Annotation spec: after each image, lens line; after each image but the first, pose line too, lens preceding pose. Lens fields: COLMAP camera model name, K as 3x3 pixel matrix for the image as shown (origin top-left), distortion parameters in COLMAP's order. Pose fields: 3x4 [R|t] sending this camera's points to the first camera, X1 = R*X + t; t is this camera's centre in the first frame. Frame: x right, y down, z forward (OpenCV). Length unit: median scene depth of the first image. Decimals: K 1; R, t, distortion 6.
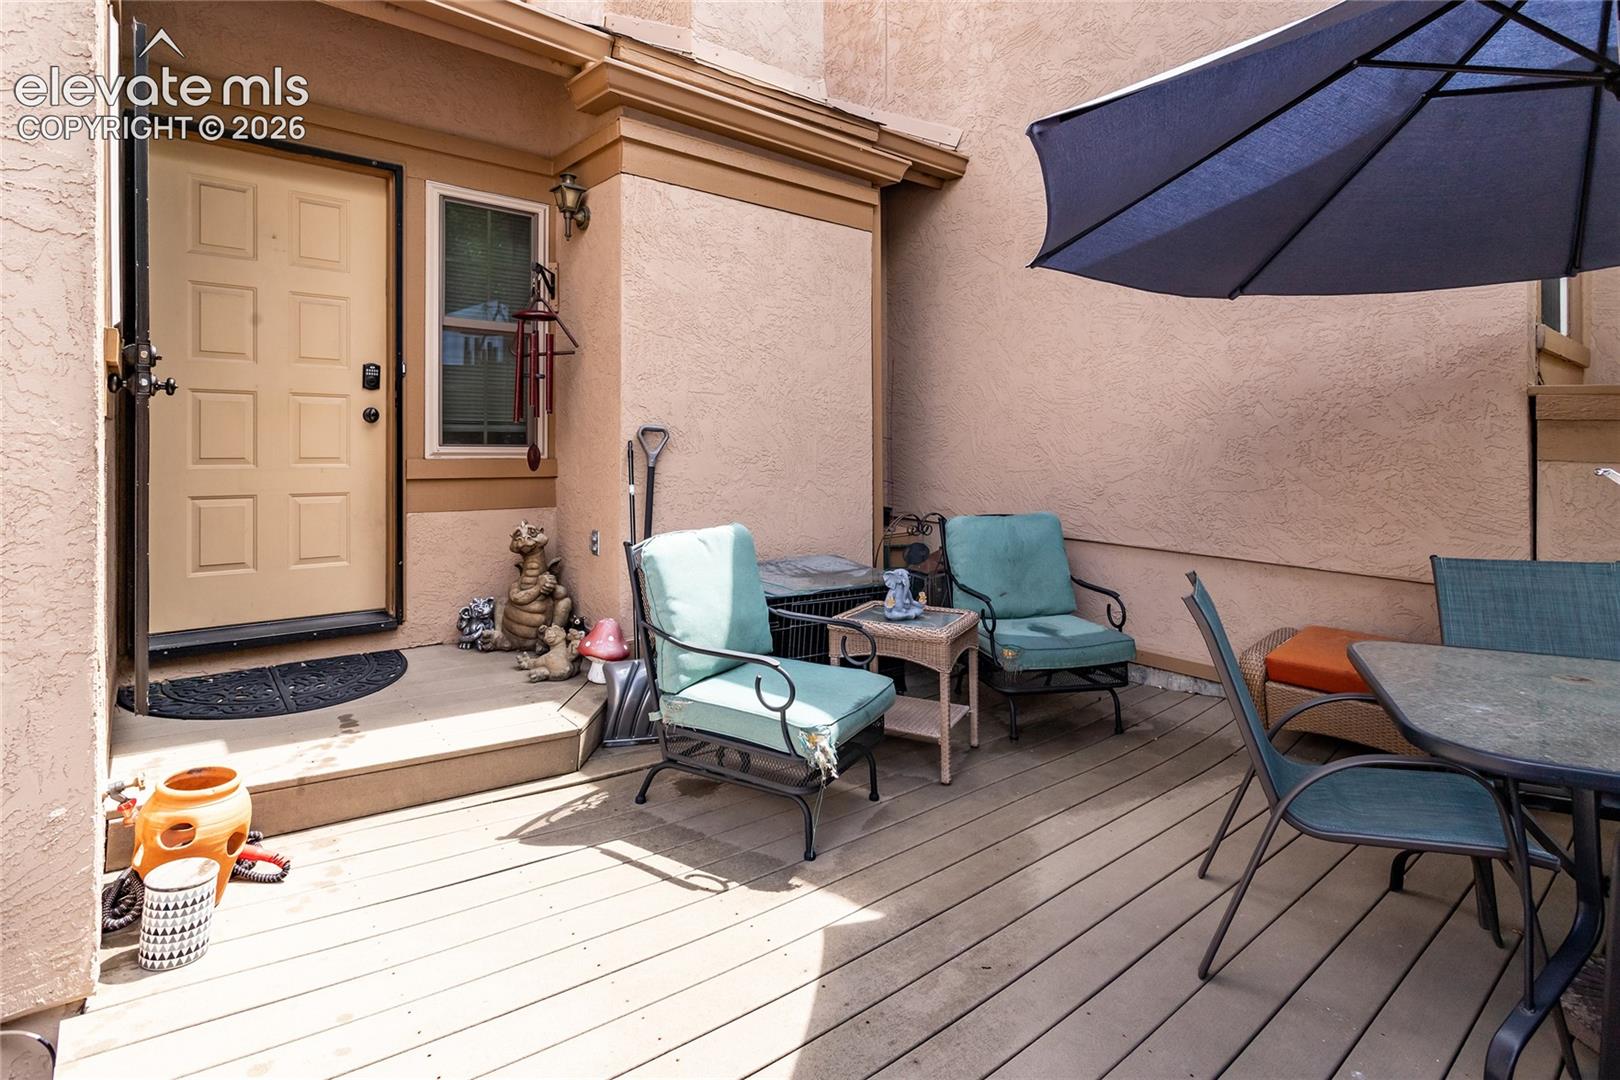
lens RADIAL K [[796.5, 0, 750.9], [0, 796.5, 470.7], [0, 0, 1]] dist [-0.000649, 0.001683]
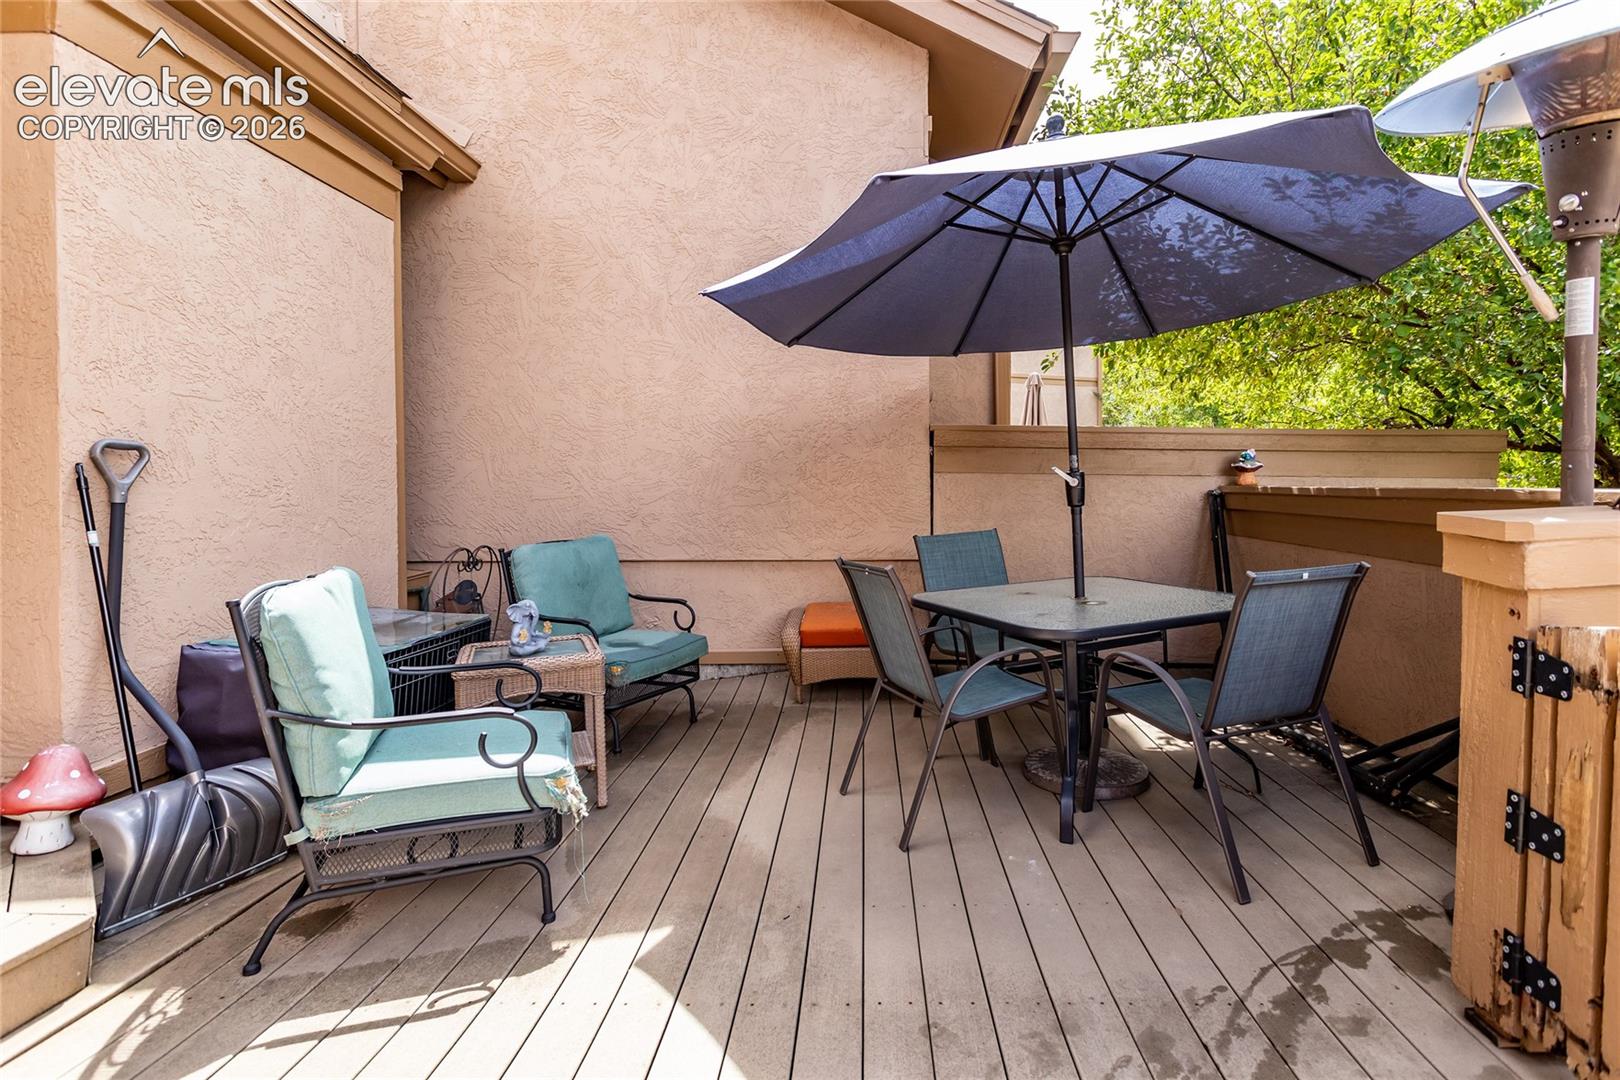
lens RADIAL K [[802.1, 0, 826.5], [0, 802.1, 525.6], [0, 0, 1]] dist [0.004353, 0.000658]
pose [[0.632300, -0.058324, 0.772525, -0.283194], [0.048106, 0.998194, 0.035988, 0.018772], [-0.773229, 0.014408, 0.633963, 0.127329]]
